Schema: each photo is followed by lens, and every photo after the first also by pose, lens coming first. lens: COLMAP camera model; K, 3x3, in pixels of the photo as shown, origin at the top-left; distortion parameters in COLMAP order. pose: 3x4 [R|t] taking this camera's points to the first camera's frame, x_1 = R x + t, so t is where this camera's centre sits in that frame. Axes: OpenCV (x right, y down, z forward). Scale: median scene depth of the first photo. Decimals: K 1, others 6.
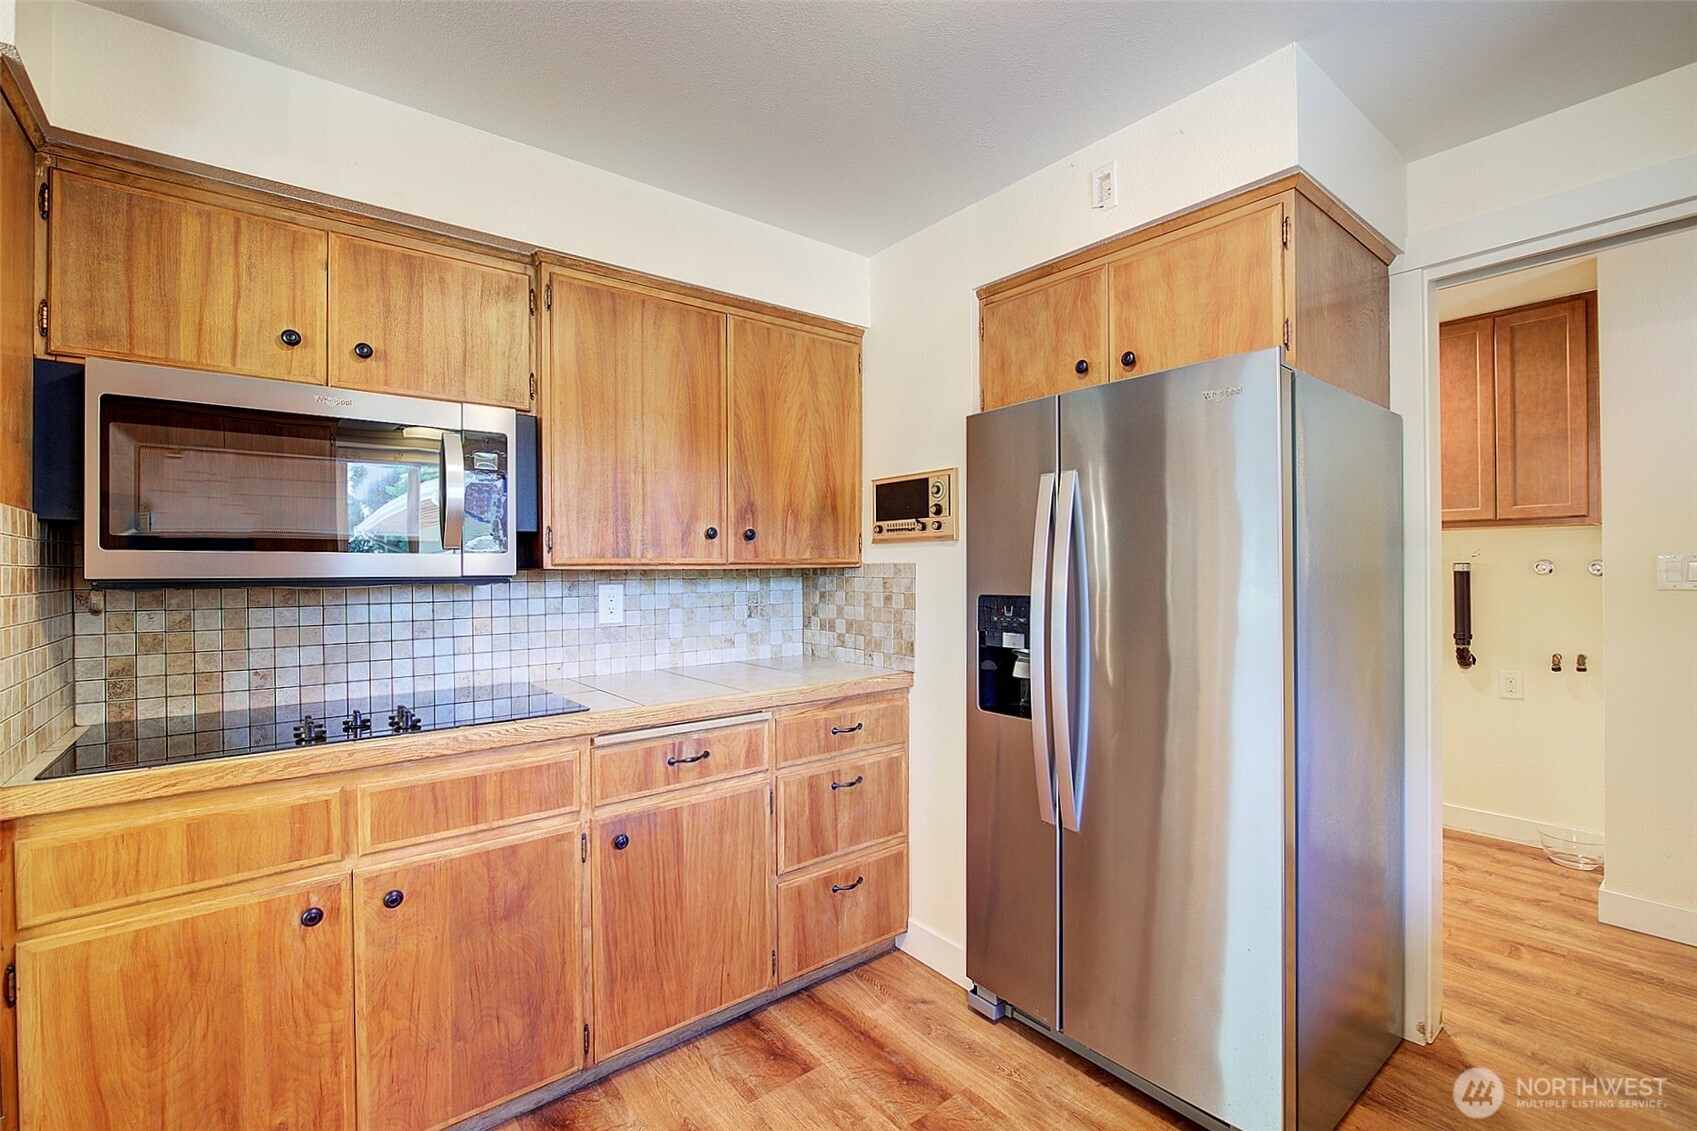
lens RADIAL K [[731.7, 0, 856.8], [0, 731.7, 571.6], [0, 0, 1]] dist [-0.017372, 0.003144]
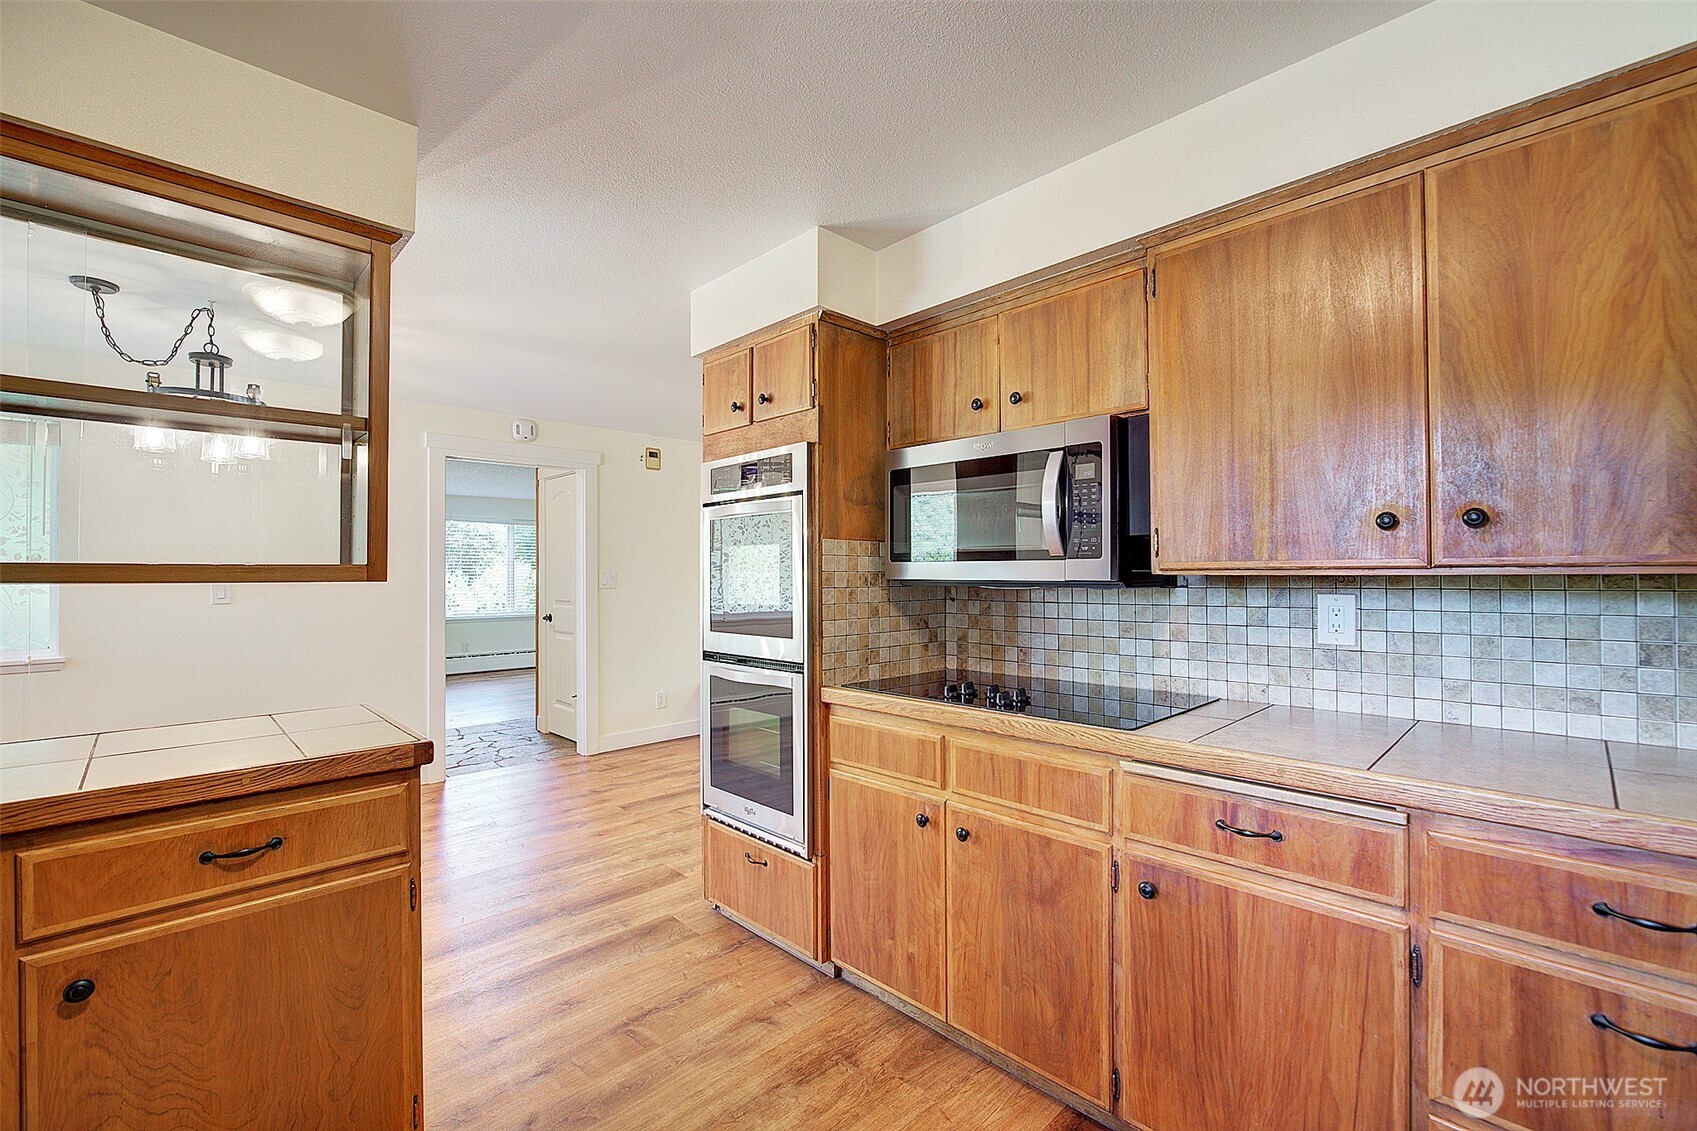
lens RADIAL K [[731.7, 0, 845.7], [0, 731.7, 568.4], [0, 0, 1]] dist [-0.017372, 0.003144]
pose [[0.078367, -0.001454, -0.996924, 0.472802], [-0.001905, 0.999997, -0.001609, -0.008729], [0.996923, 0.002025, 0.078364, 0.531091]]
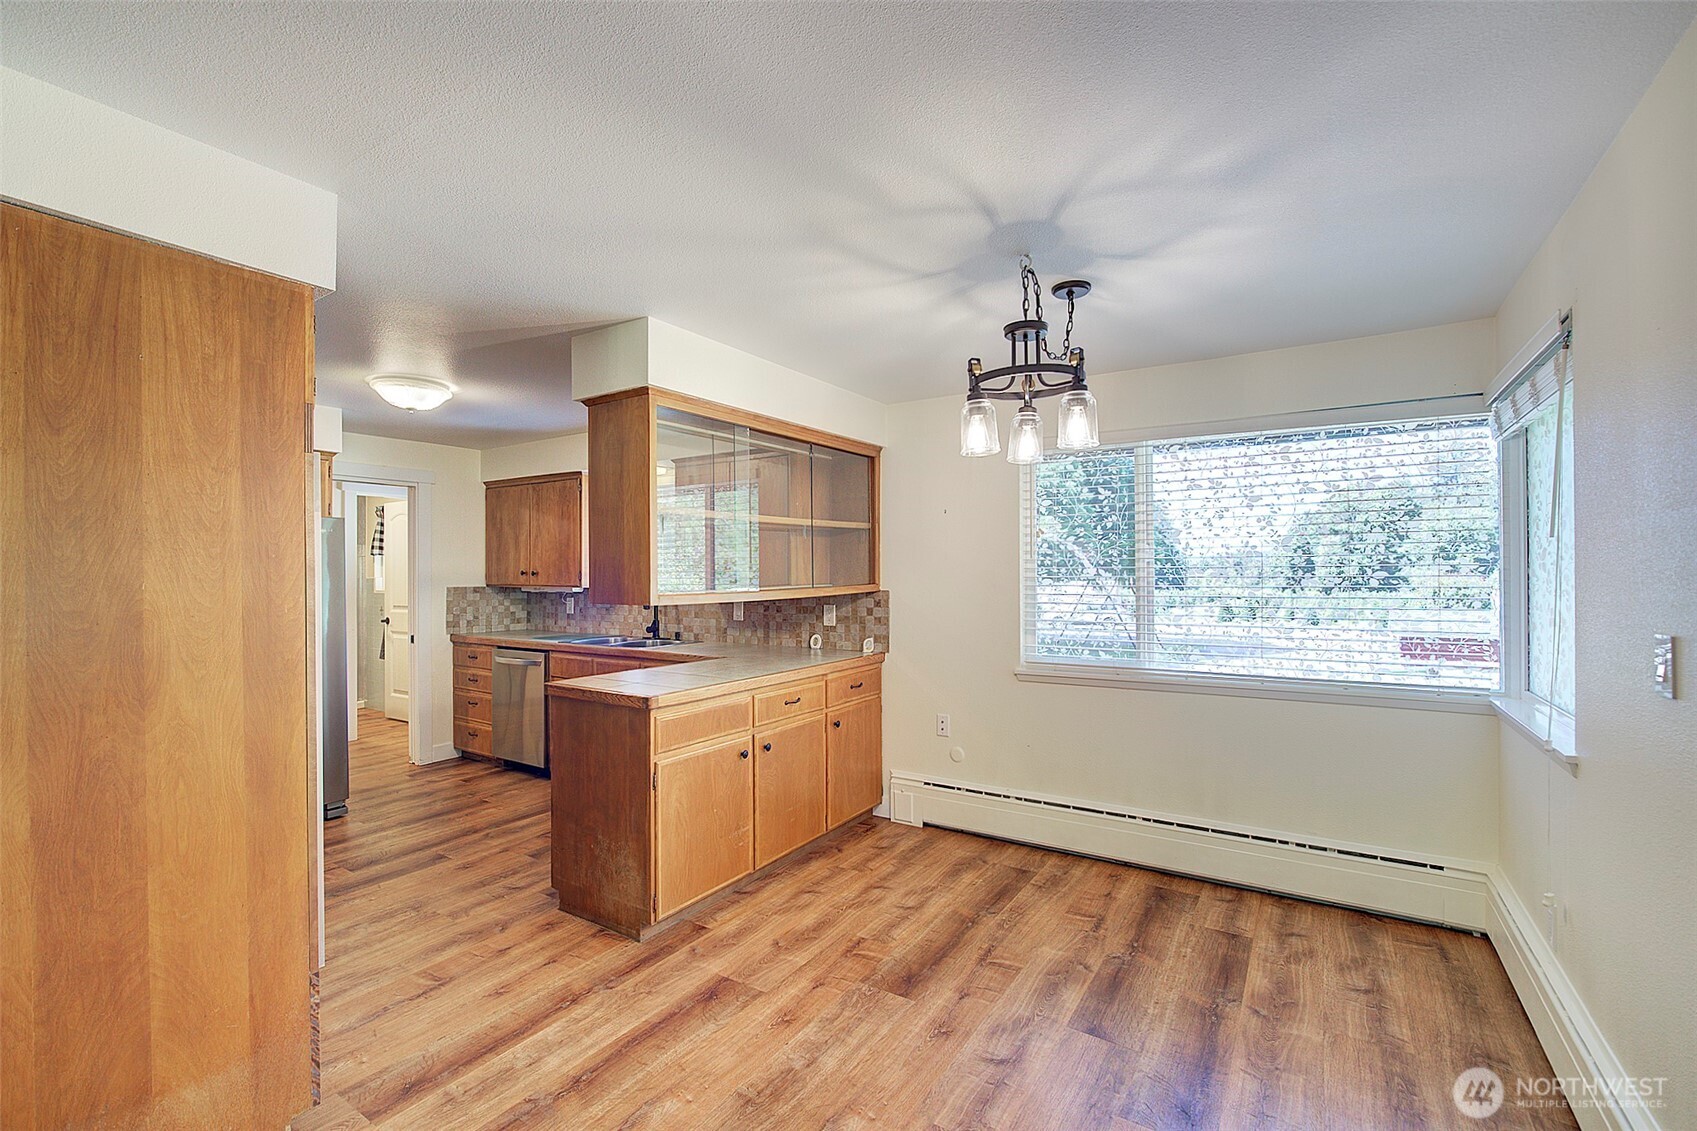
lens RADIAL K [[731.7, 0, 830.4], [0, 731.7, 567.1], [0, 0, 1]] dist [-0.017372, 0.003144]
pose [[-0.290018, 0.013772, 0.956922, -1.964384], [0.009472, 0.999889, -0.011520, -0.044032], [-0.956974, 0.005723, -0.290116, 0.021179]]
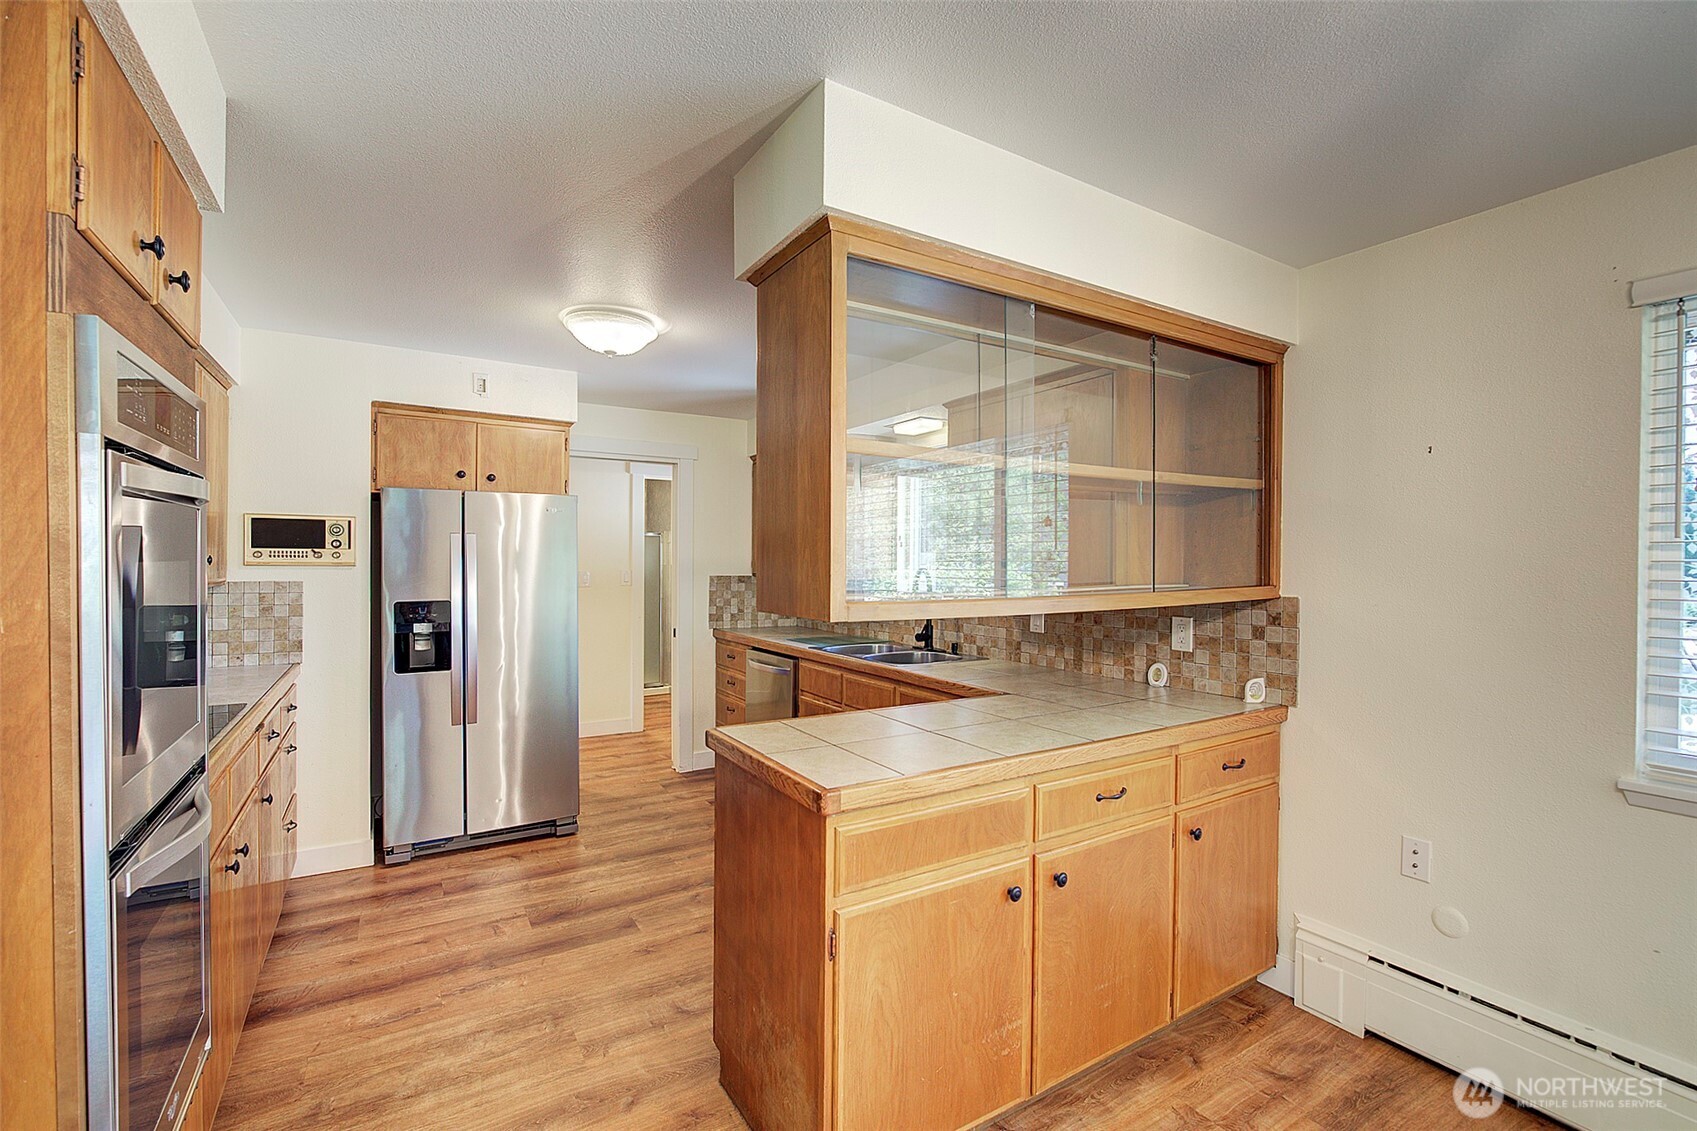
lens RADIAL K [[731.7, 0, 851.0], [0, 731.7, 566.5], [0, 0, 1]] dist [-0.017372, 0.003144]
pose [[0.124473, -0.000321, 0.992223, -1.245740], [-0.003529, 0.999993, 0.000766, -0.048746], [-0.992217, -0.003597, 0.124471, -0.179581]]
